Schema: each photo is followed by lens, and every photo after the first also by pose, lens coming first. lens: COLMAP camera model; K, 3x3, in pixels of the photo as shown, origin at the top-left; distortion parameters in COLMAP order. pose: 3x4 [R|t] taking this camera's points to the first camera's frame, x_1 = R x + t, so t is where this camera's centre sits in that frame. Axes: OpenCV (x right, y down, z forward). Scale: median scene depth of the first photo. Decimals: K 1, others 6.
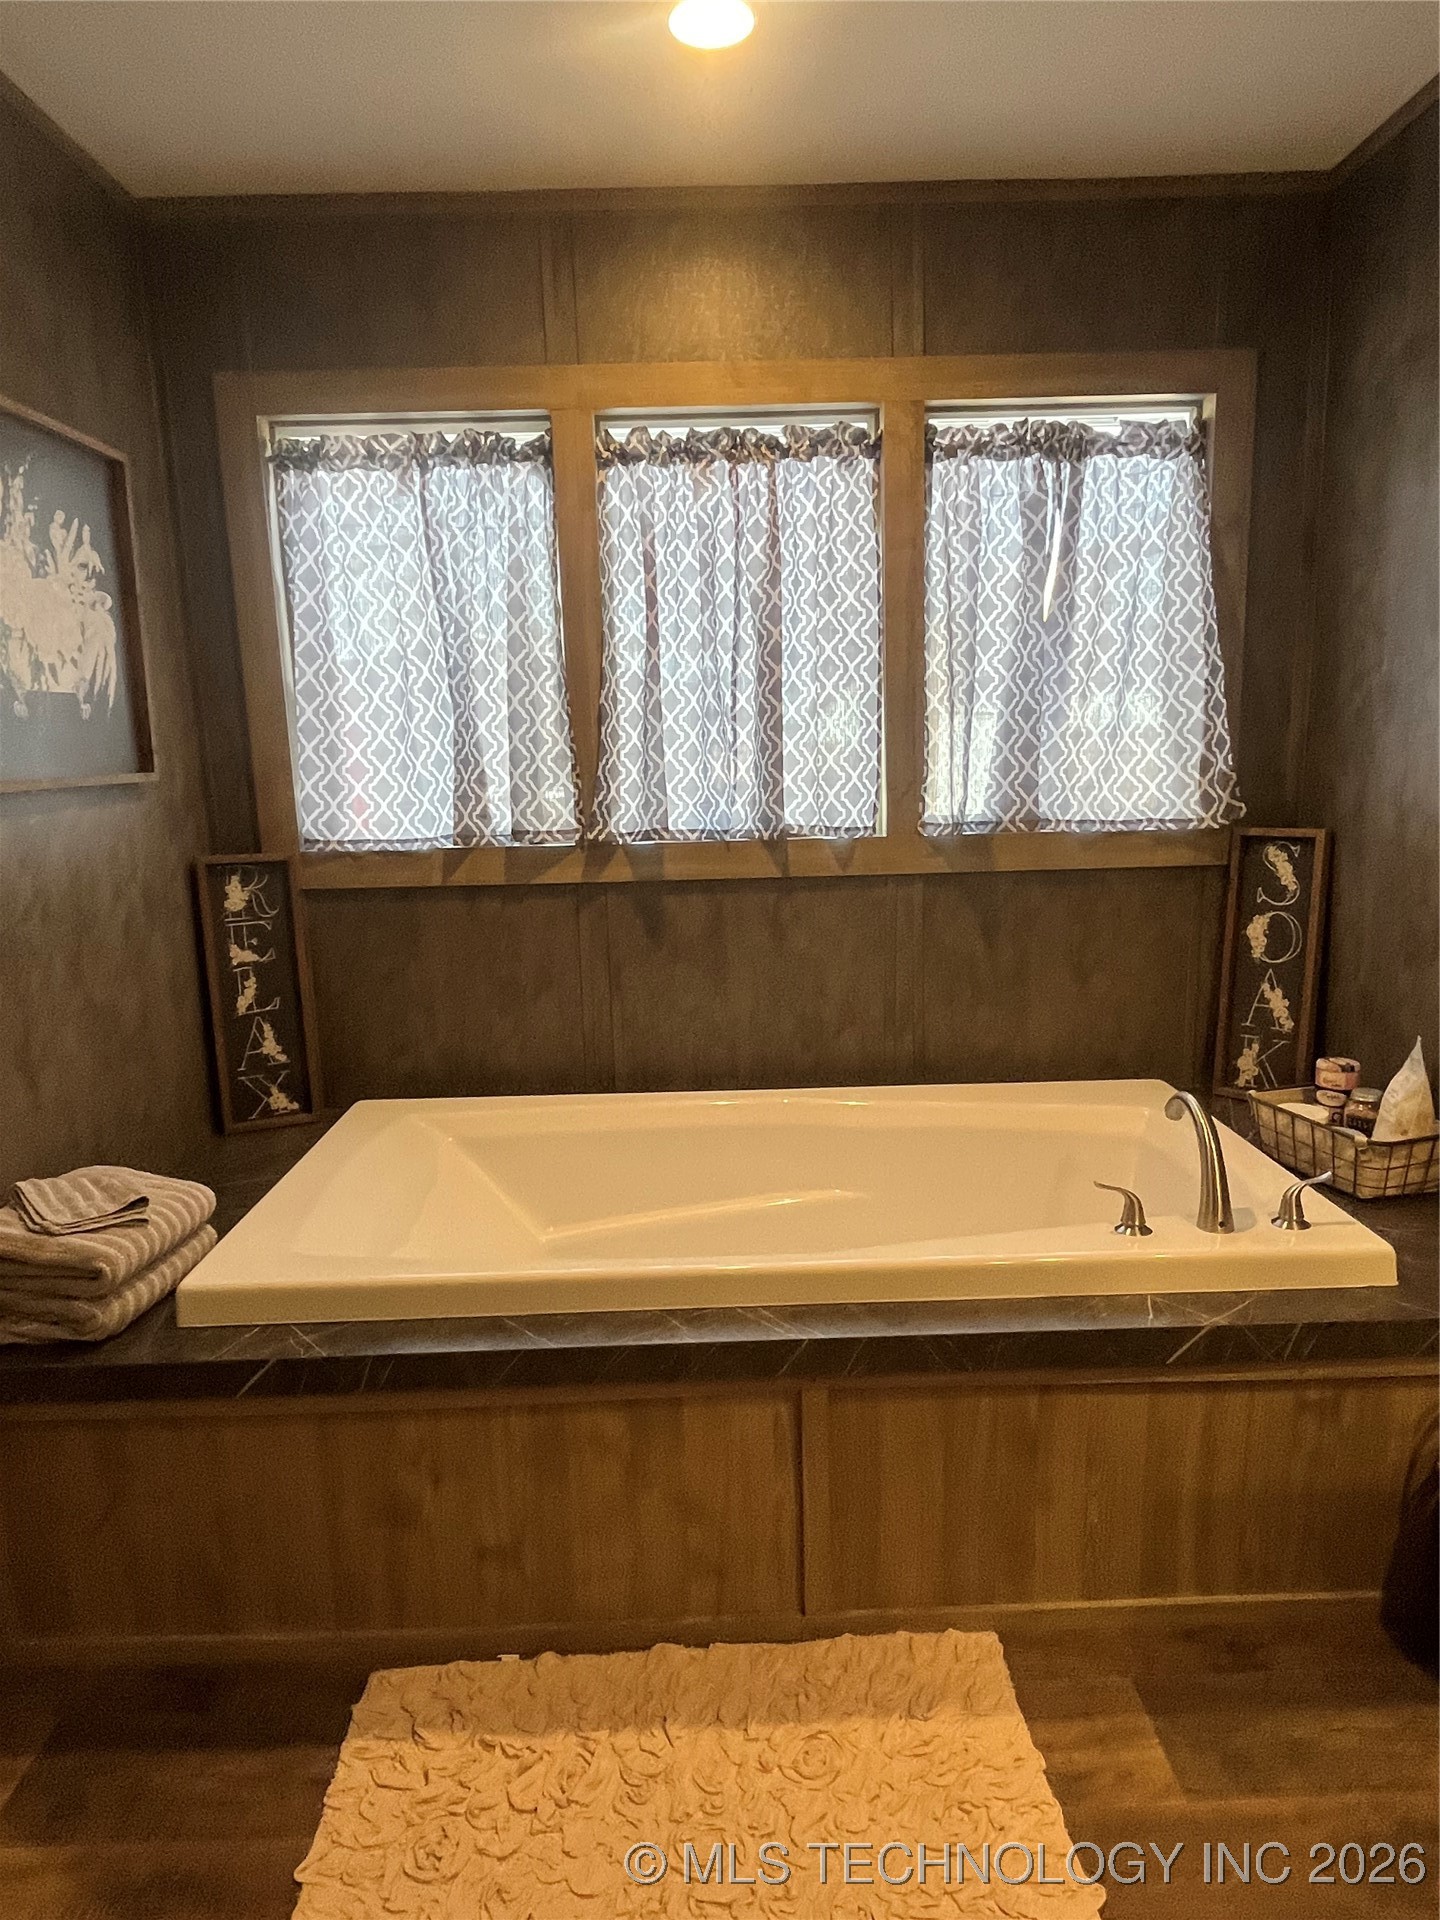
lens RADIAL K [[1156.8, 0, 723.5], [0, 1156.8, 958.7], [0, 0, 1]] dist [0.006837, -0.008557]
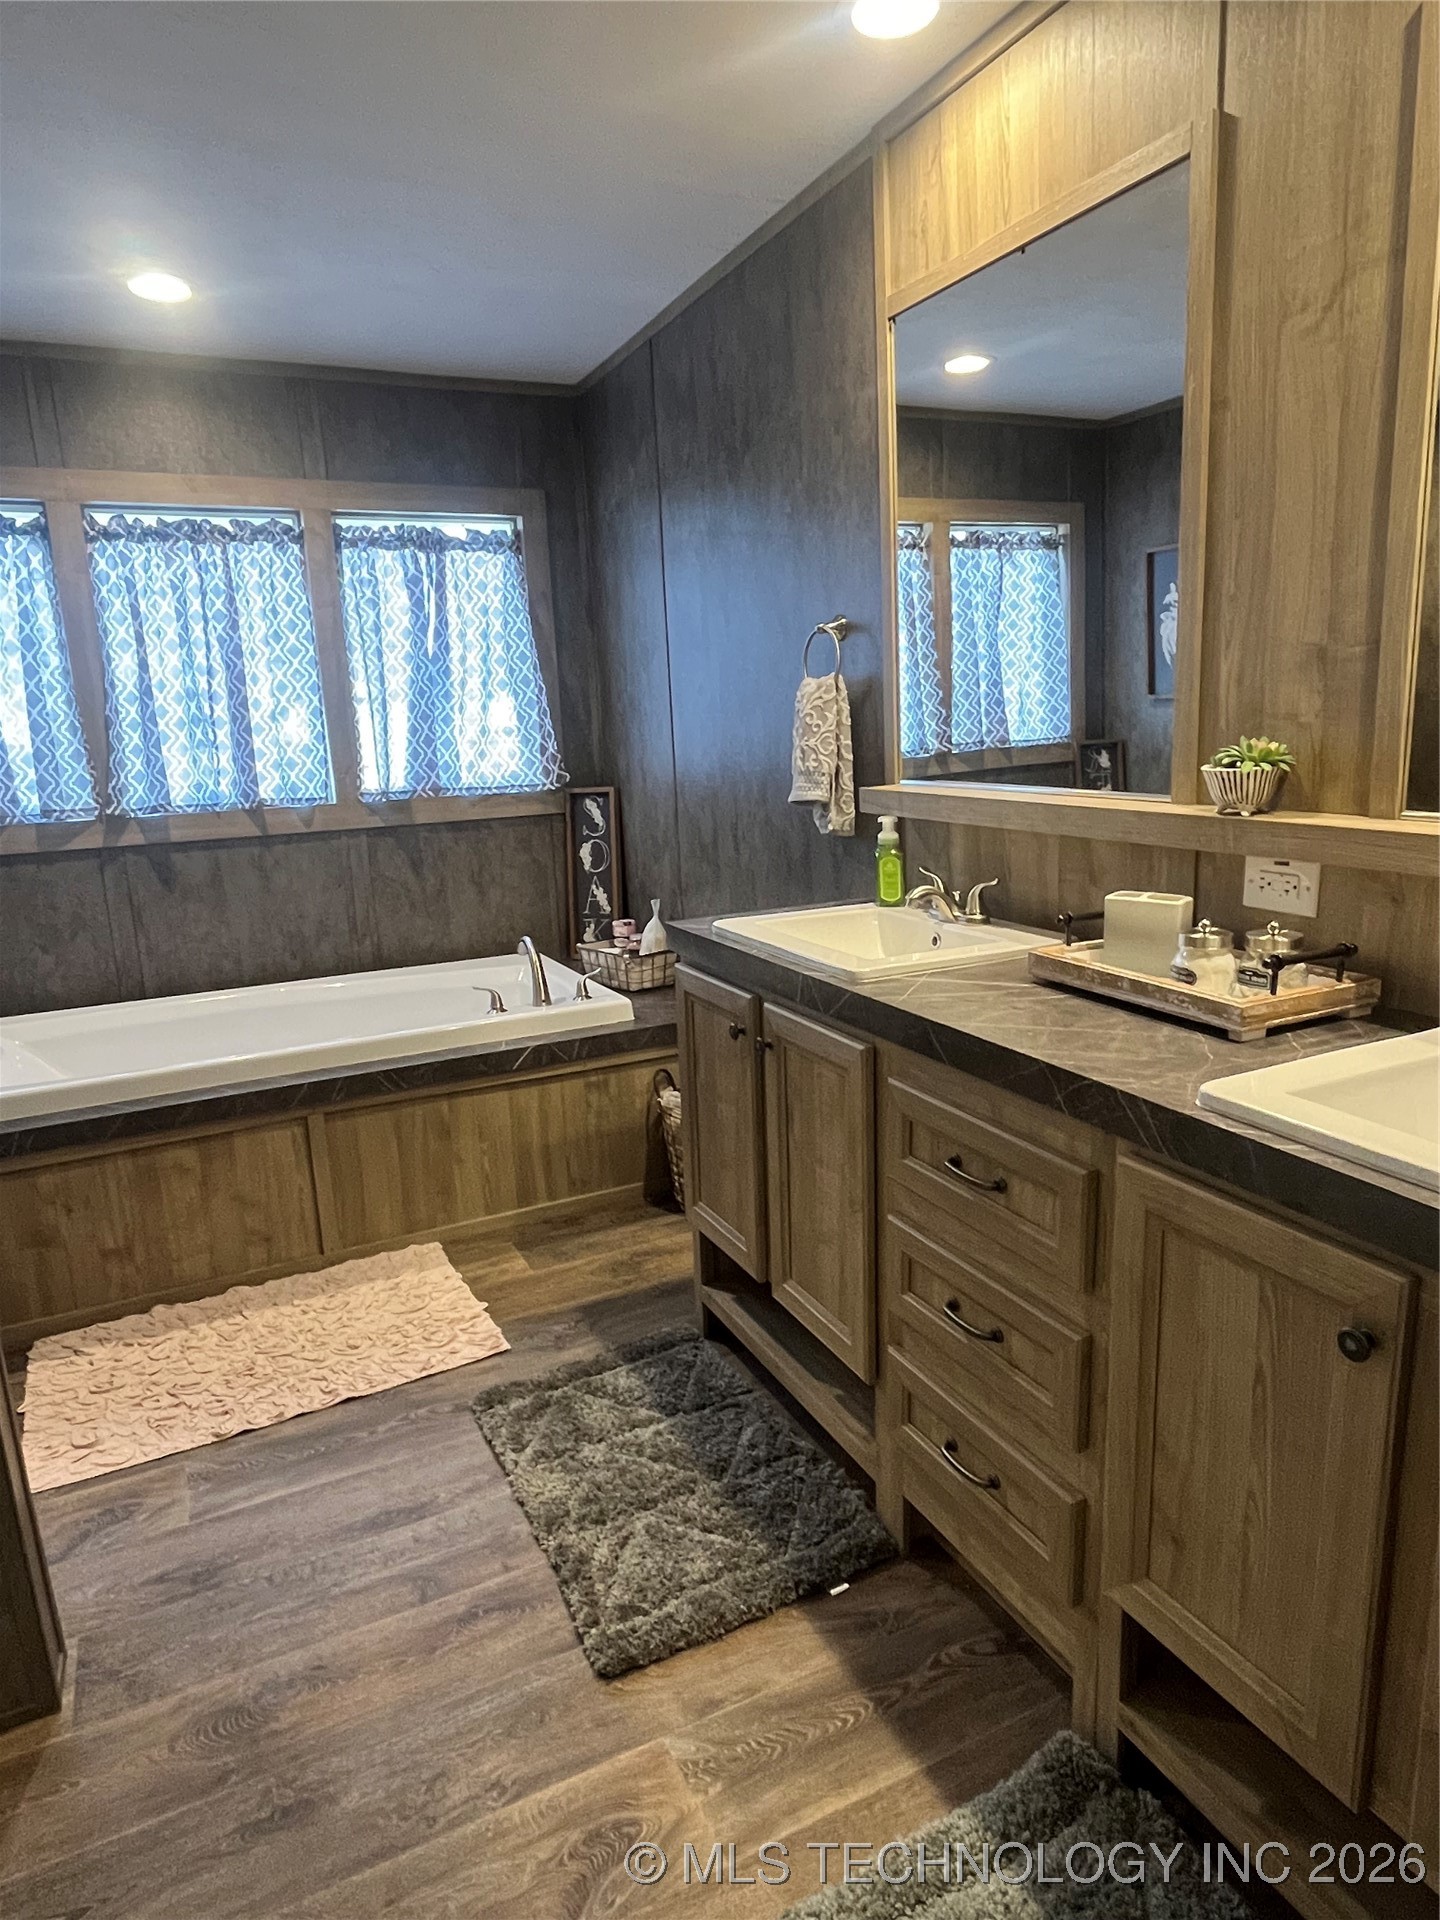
lens RADIAL K [[1156.8, 0, 727.0], [0, 1156.8, 961.4], [0, 0, 1]] dist [0.006837, -0.008557]
pose [[0.905513, -0.098351, 0.412763, -0.036429], [0.096612, 0.995005, 0.025139, 0.107364], [-0.413173, 0.017114, 0.910492, -0.548390]]
